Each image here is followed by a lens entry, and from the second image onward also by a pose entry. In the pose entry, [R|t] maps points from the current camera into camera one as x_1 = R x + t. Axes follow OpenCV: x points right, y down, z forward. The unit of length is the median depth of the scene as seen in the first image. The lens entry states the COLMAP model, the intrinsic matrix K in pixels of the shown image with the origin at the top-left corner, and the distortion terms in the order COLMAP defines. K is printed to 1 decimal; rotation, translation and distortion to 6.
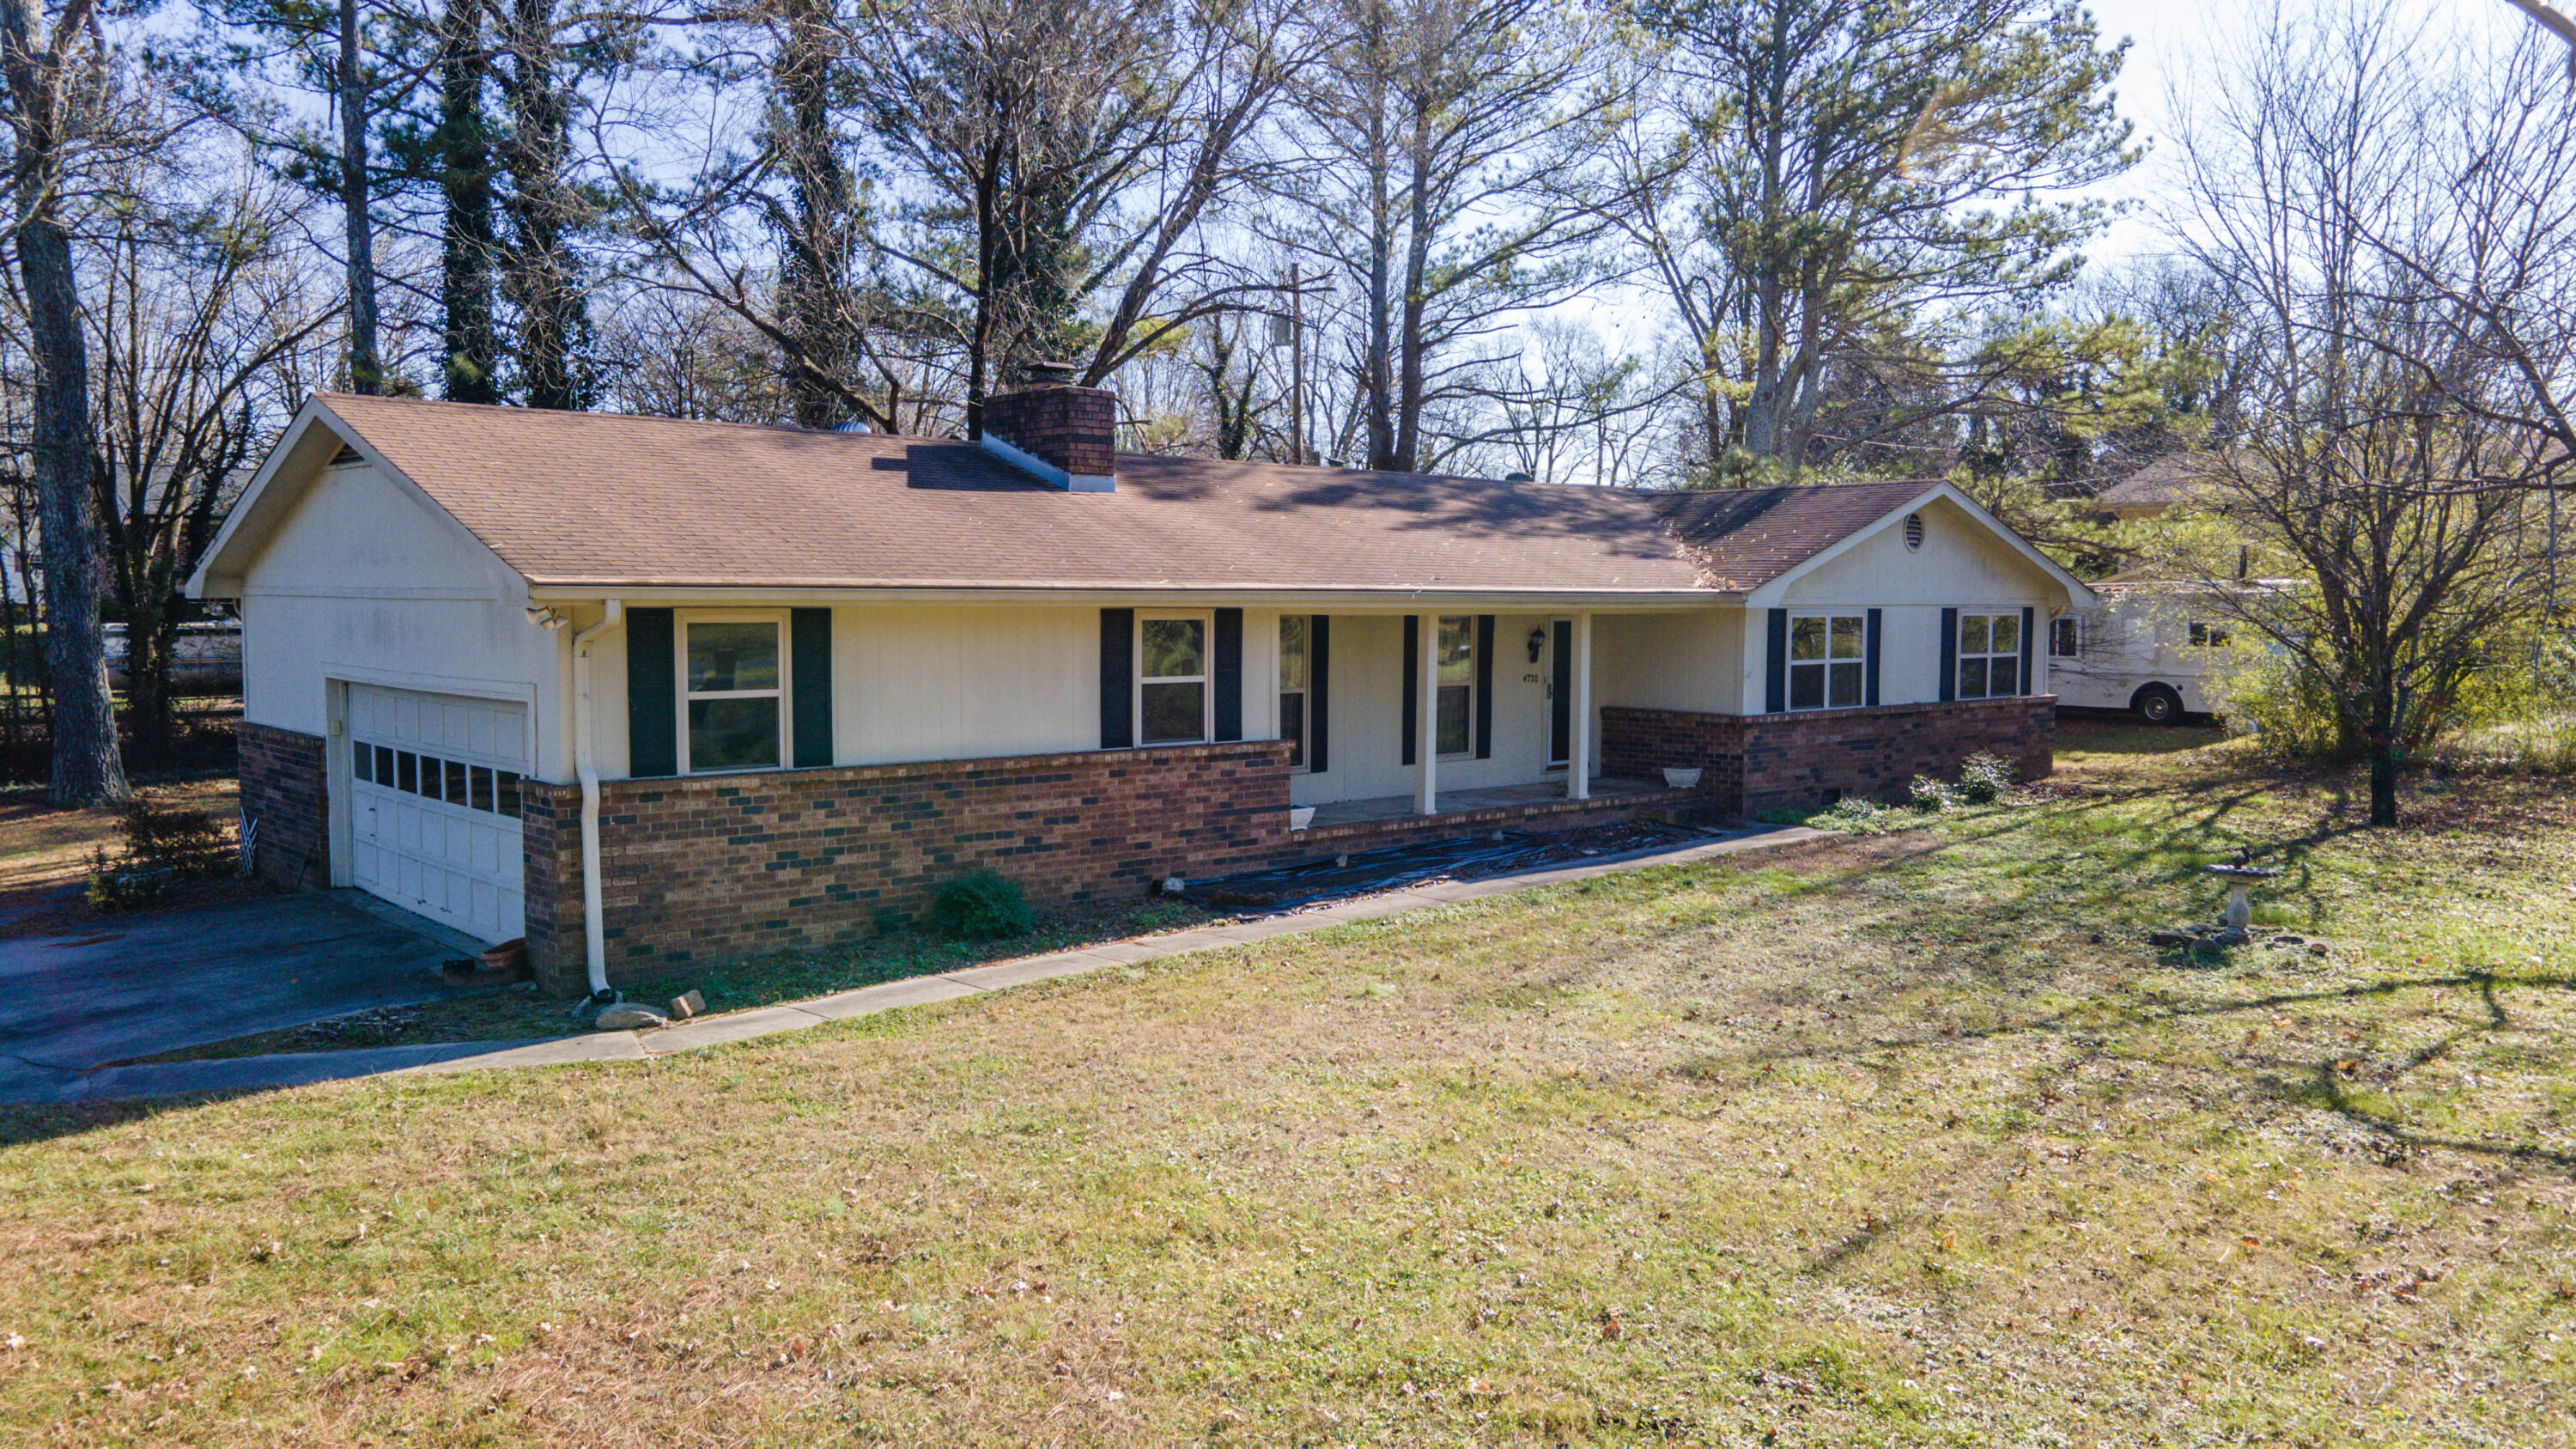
lens RADIAL K [[1870.9, 0, 1288.0], [0, 1870.9, 724.5], [0, 0, 1]] dist [0.010253, 0.050989]
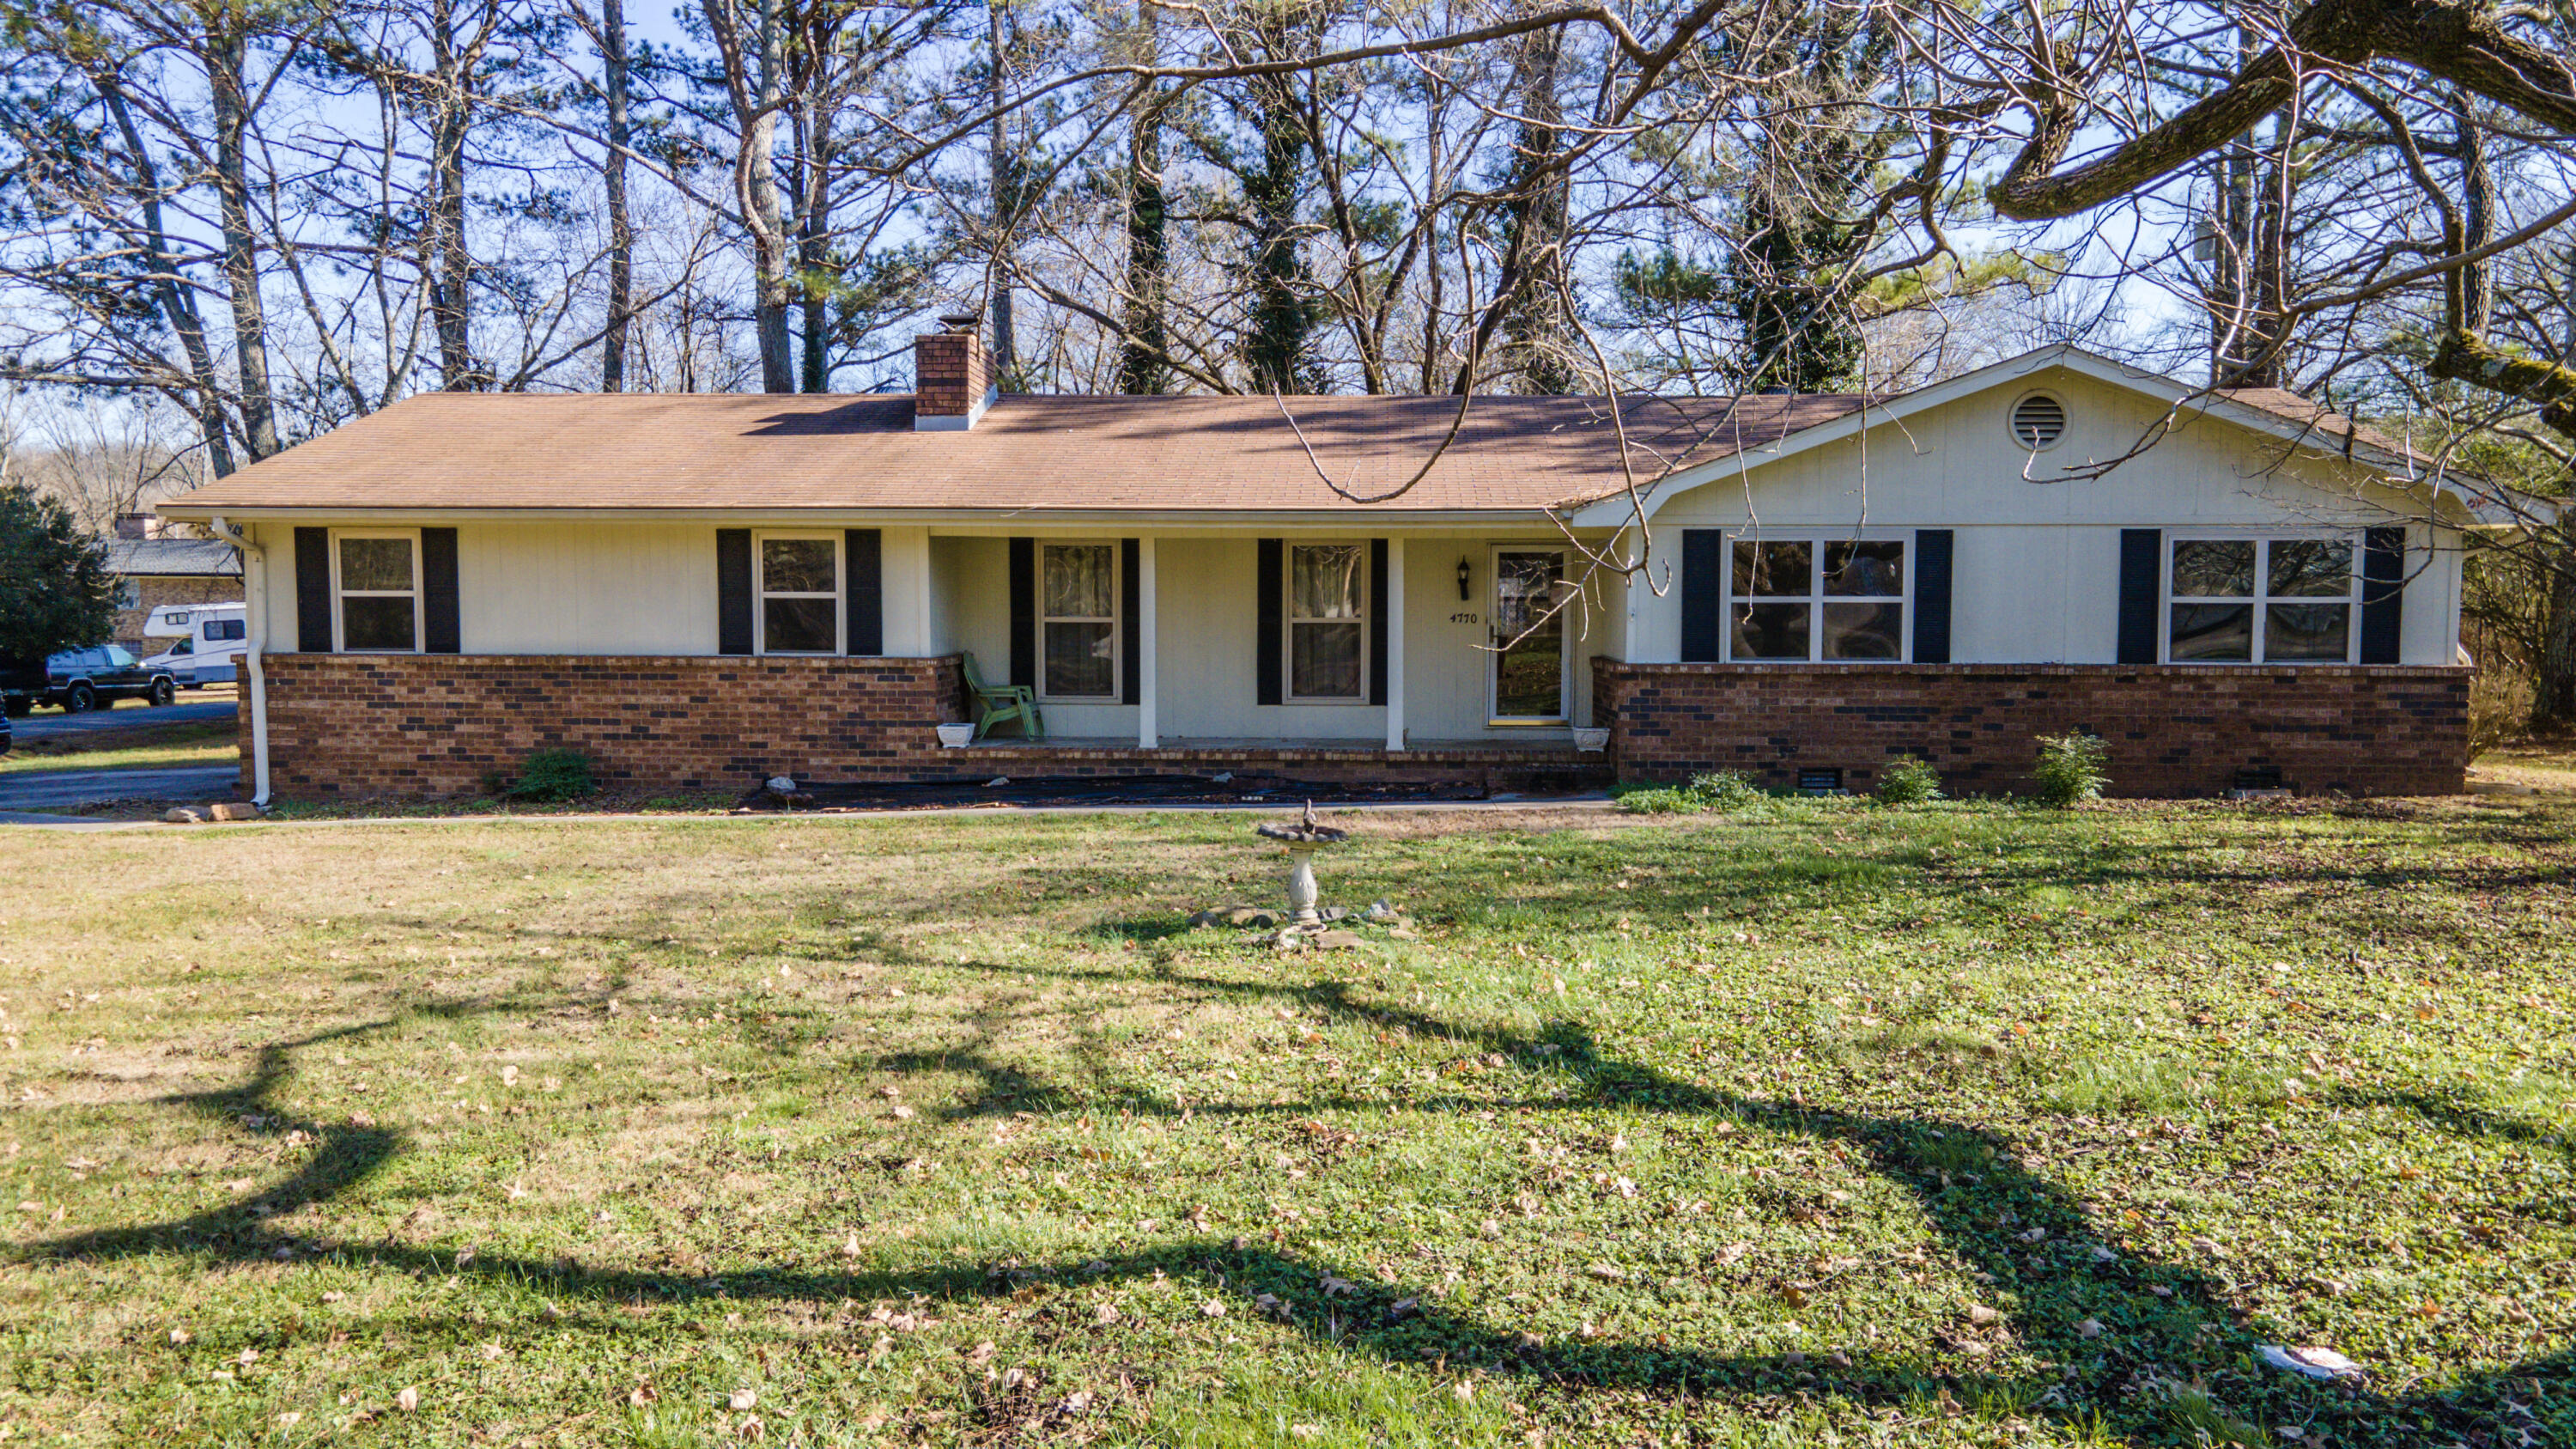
lens RADIAL K [[1870.9, 0, 1288.0], [0, 1870.9, 724.5], [0, 0, 1]] dist [0.010253, 0.050989]
pose [[0.704897, 0.073573, -0.705484, 0.947423], [-0.044303, 0.997231, 0.059733, -0.027502], [0.707925, -0.010851, 0.706204, 0.456919]]
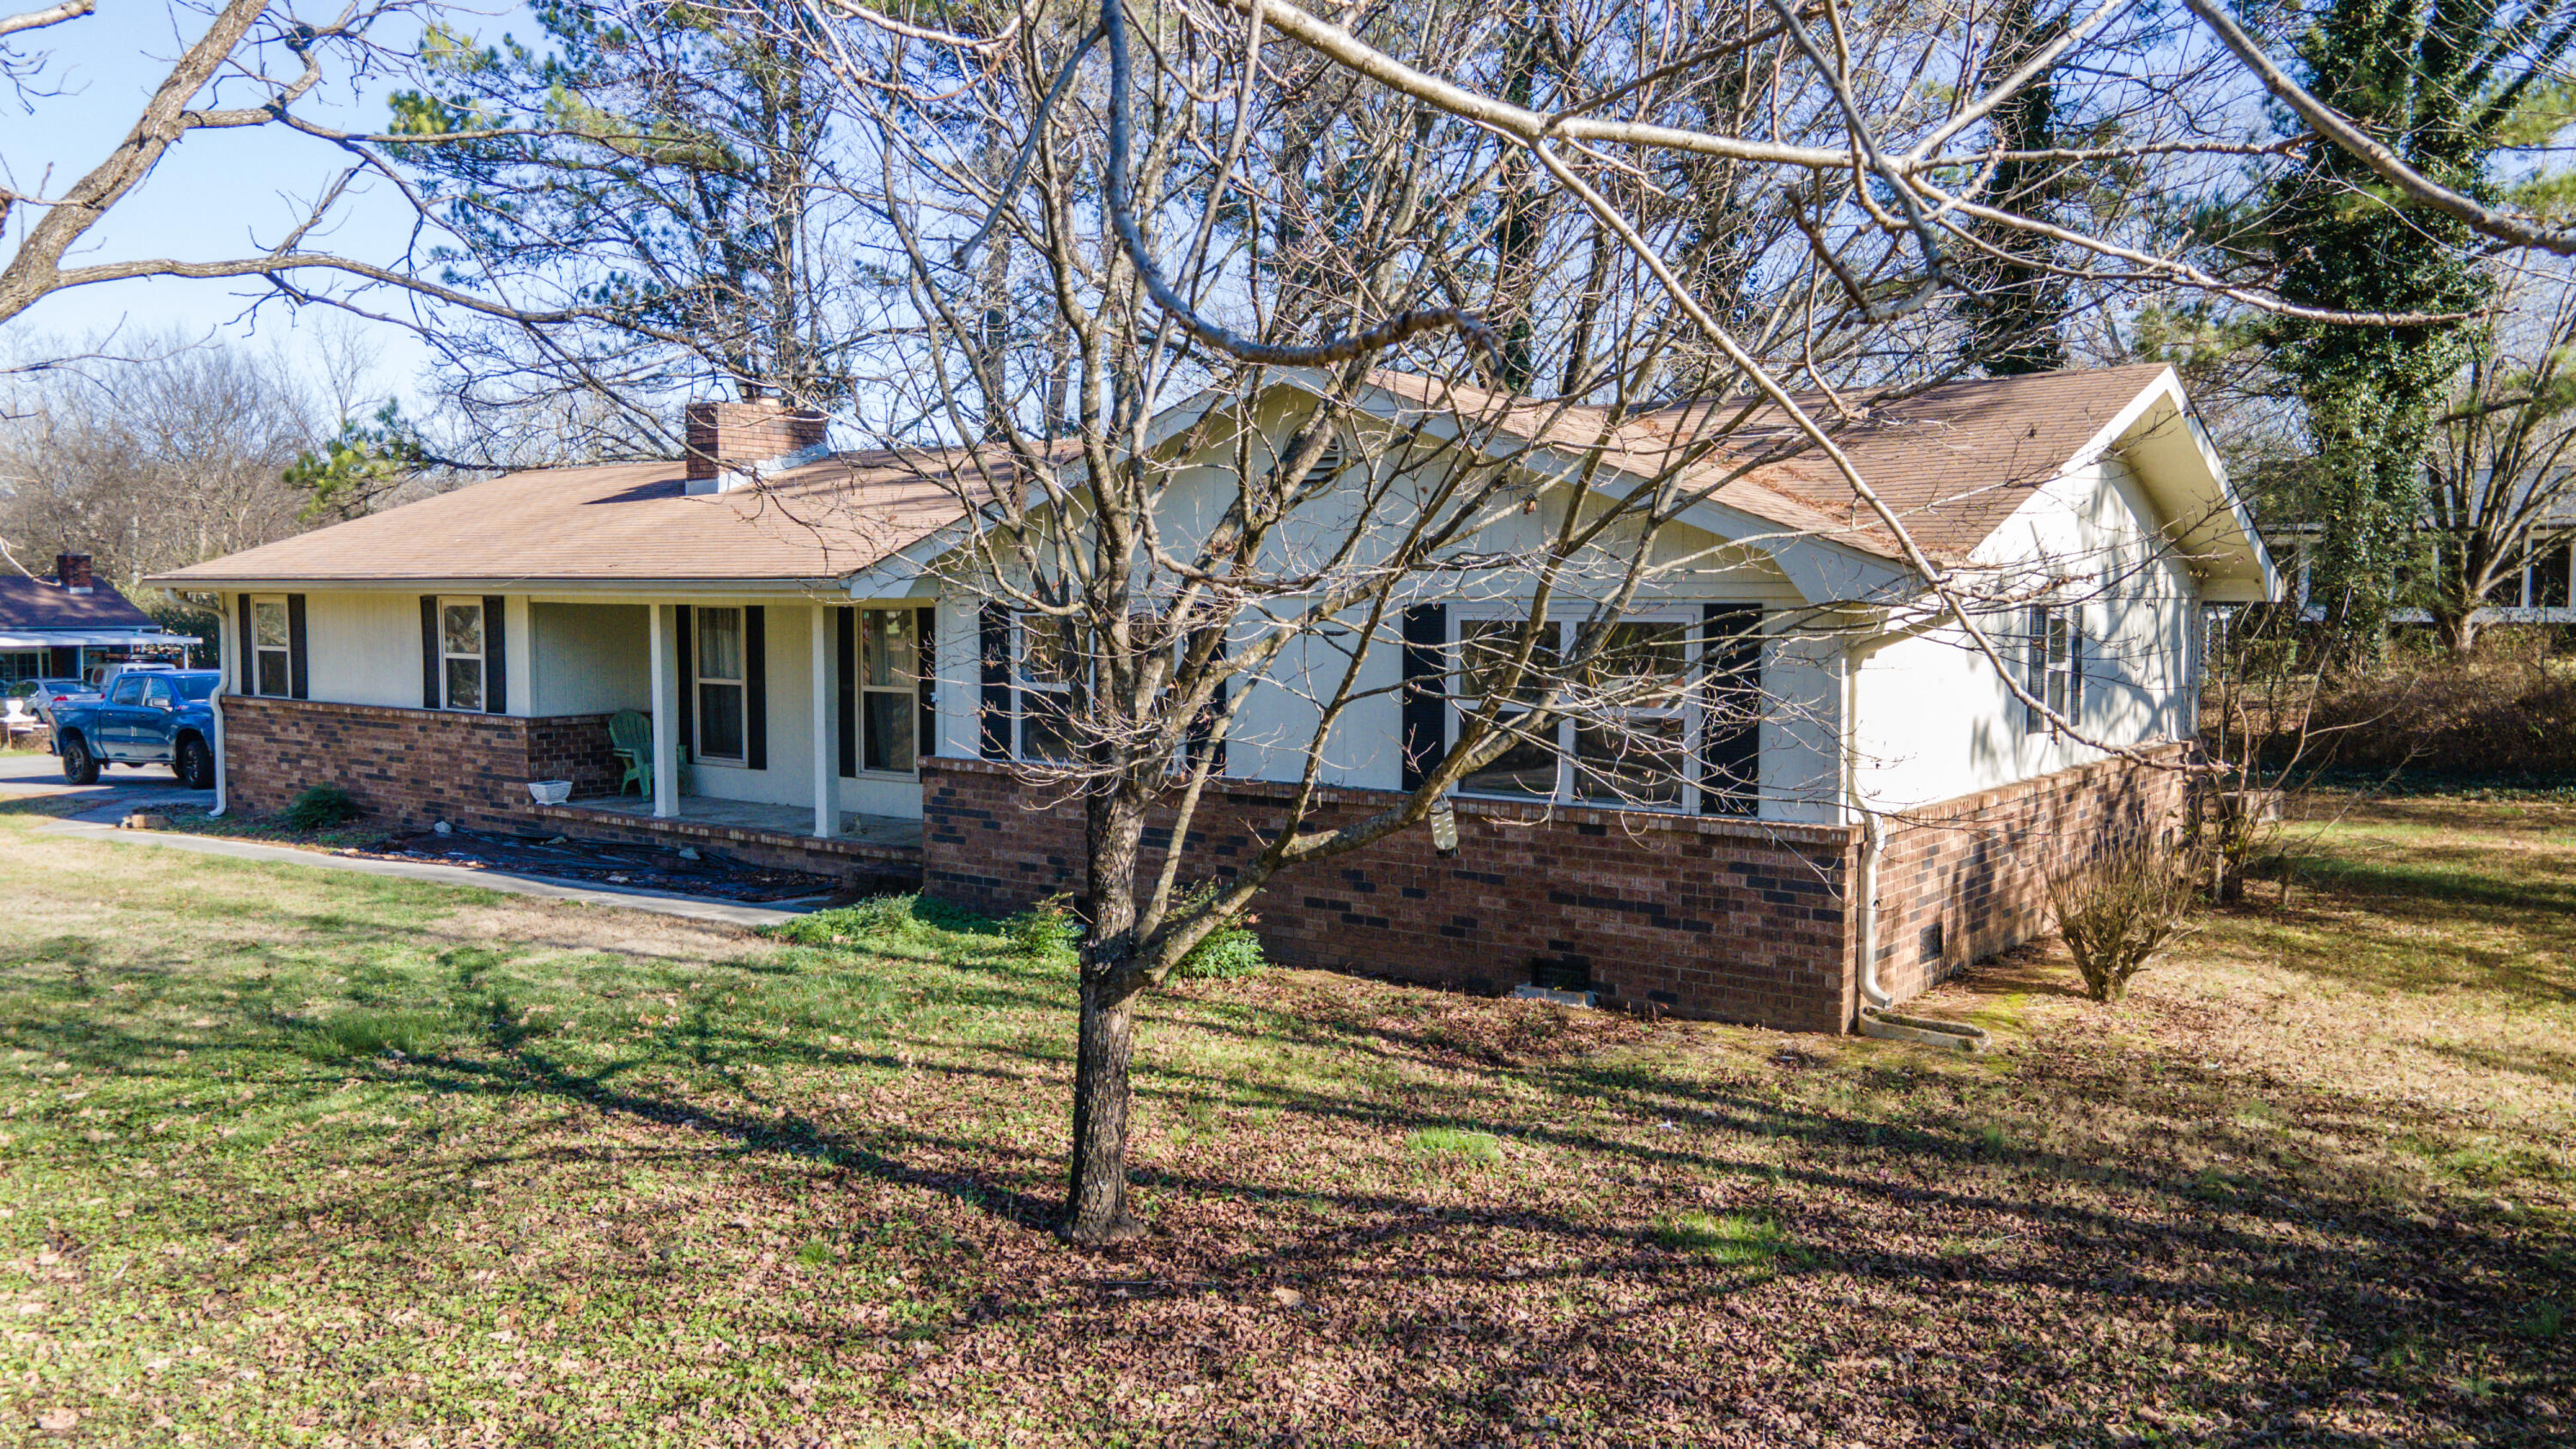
lens RADIAL K [[1870.9, 0, 1288.0], [0, 1870.9, 724.5], [0, 0, 1]] dist [0.010253, 0.050989]
pose [[0.188598, 0.090244, -0.977899, 1.252778], [-0.043245, 0.995566, 0.083534, -0.107096], [0.981102, 0.026535, 0.191665, 1.346580]]
